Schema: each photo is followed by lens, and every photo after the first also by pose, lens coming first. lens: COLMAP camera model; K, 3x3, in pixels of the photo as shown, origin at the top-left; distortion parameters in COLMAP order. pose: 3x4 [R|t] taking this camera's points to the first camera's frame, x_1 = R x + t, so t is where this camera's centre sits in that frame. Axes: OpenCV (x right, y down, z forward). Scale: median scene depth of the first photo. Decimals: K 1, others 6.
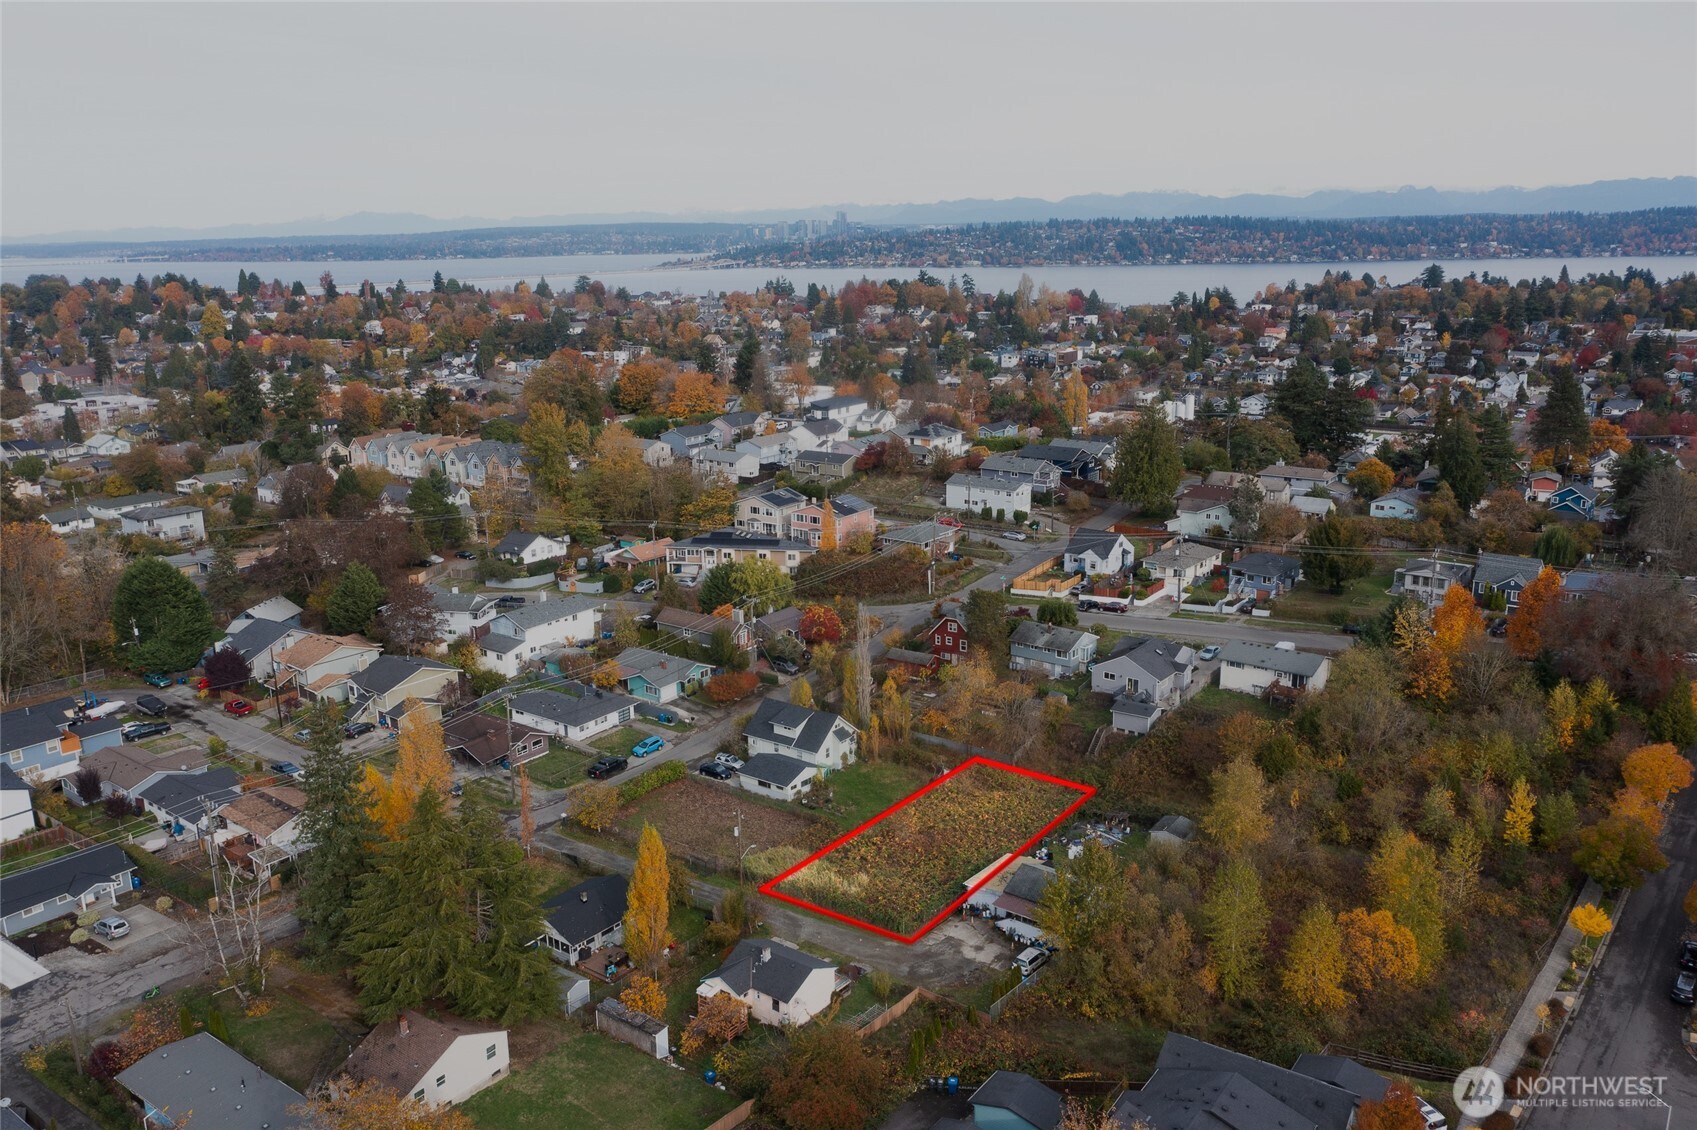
lens RADIAL K [[1331.5, 0, 848.5], [0, 1331.5, 565.0], [0, 0, 1]] dist [-0.026390, 0.011600]
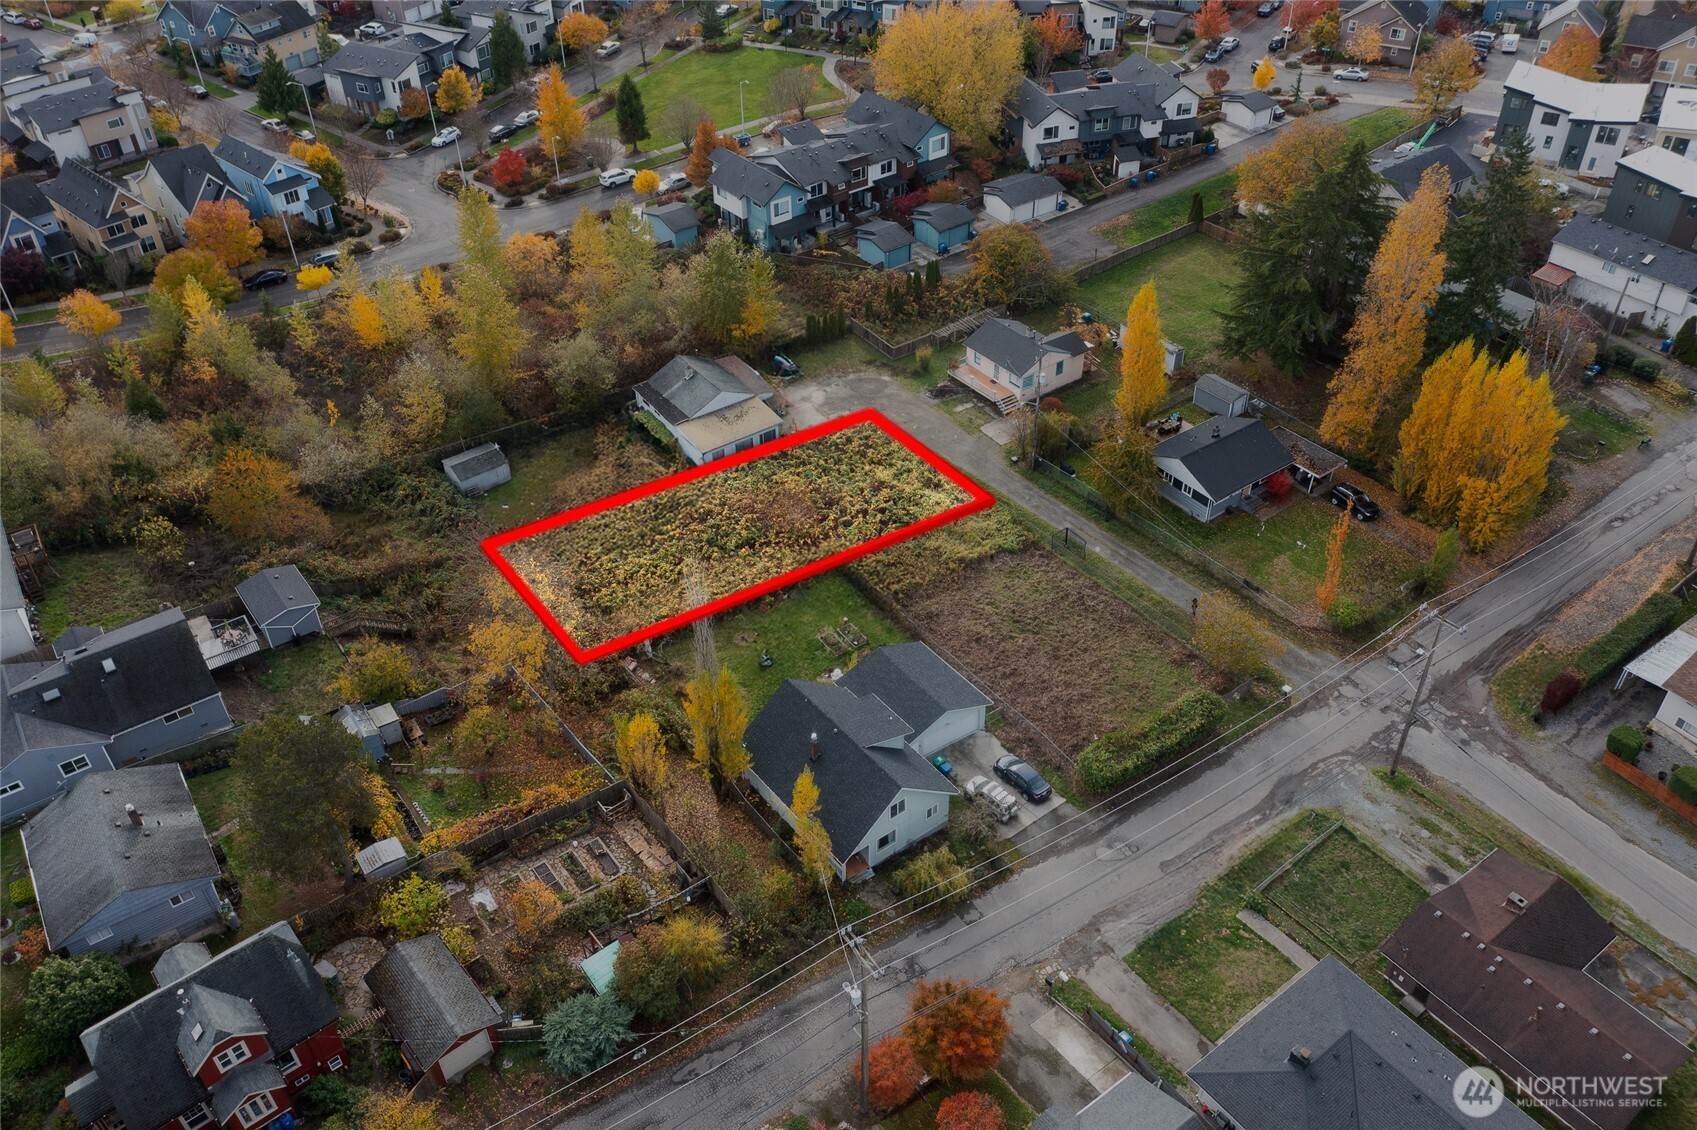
lens RADIAL K [[1331.5, 0, 848.5], [0, 1331.5, 565.0], [0, 0, 1]] dist [-0.026390, 0.011600]
pose [[-0.956707, -0.155784, 0.245850, -0.149131], [0.102363, 0.610634, 0.785269, -0.314632], [-0.272457, 0.776439, -0.568252, 1.243246]]
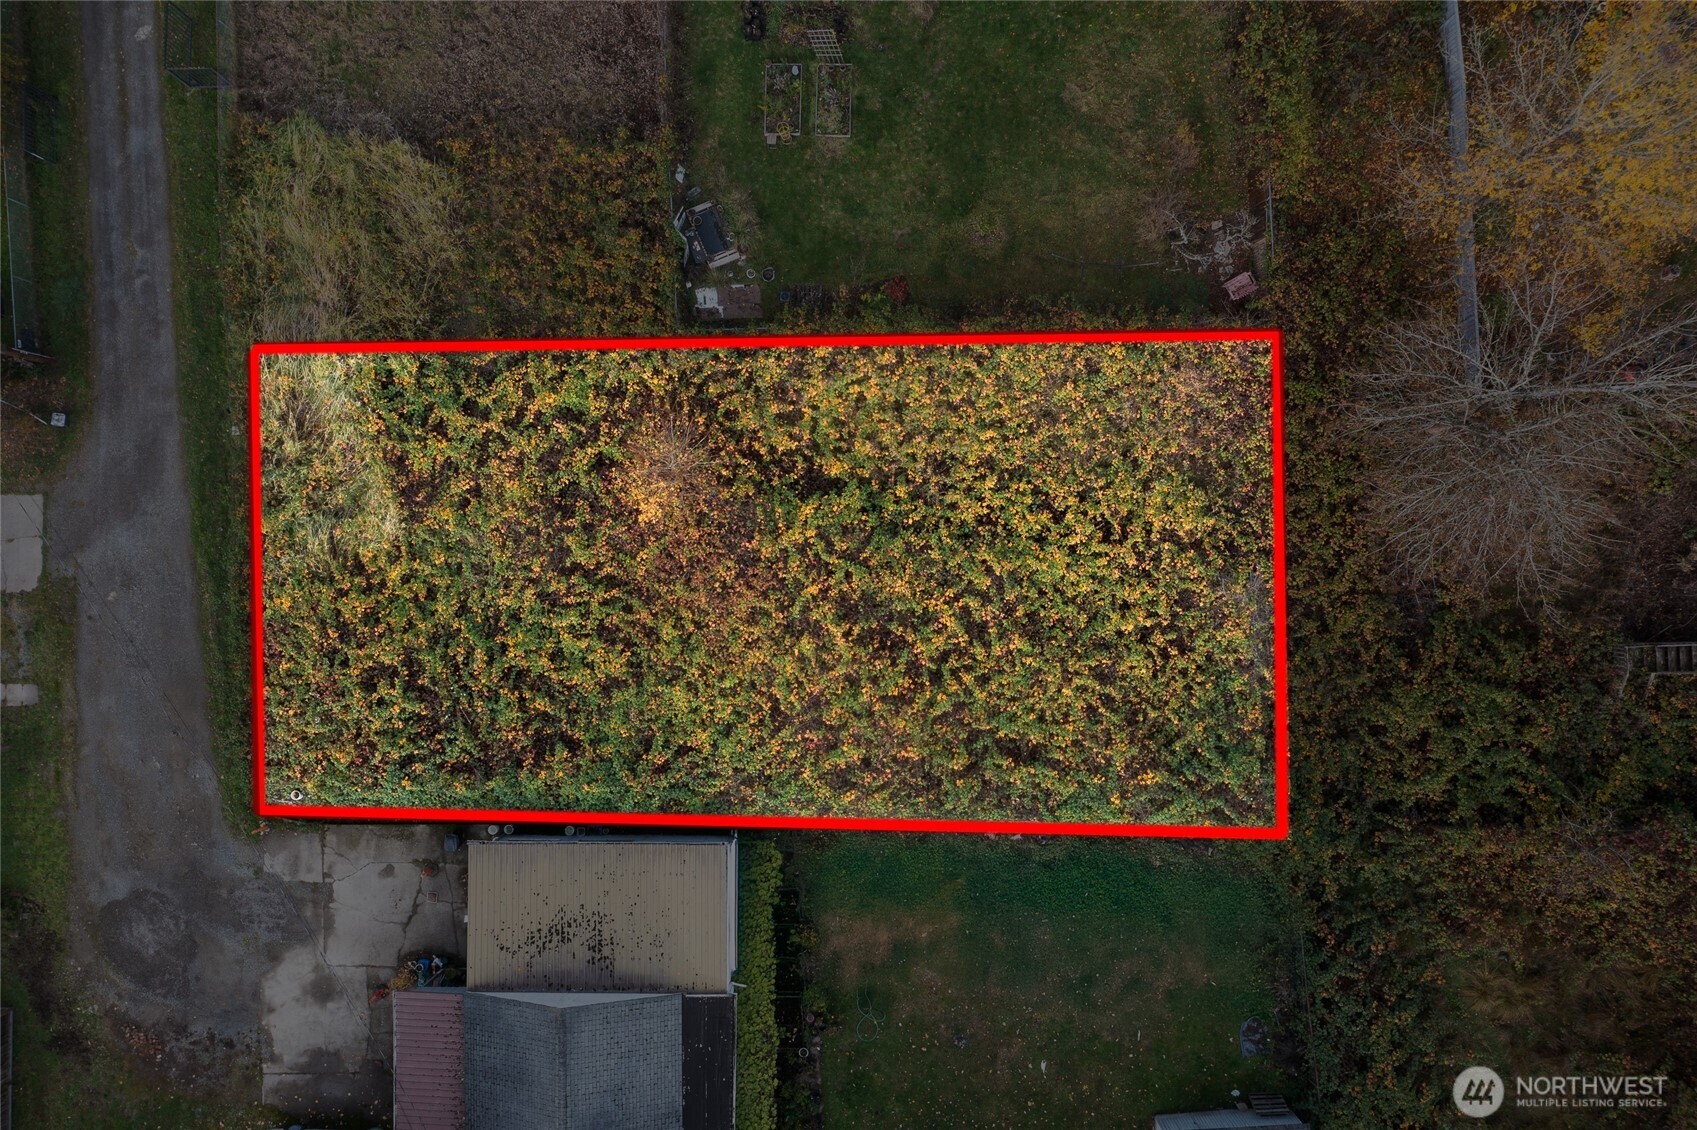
lens RADIAL K [[1331.5, 0, 848.5], [0, 1331.5, 565.0], [0, 0, 1]] dist [-0.026390, 0.011600]
pose [[0.619701, 0.784836, -0.001807, 0.072419], [-0.182016, 0.145958, 0.972403, -0.078424], [0.763440, -0.602270, 0.233303, 0.820654]]
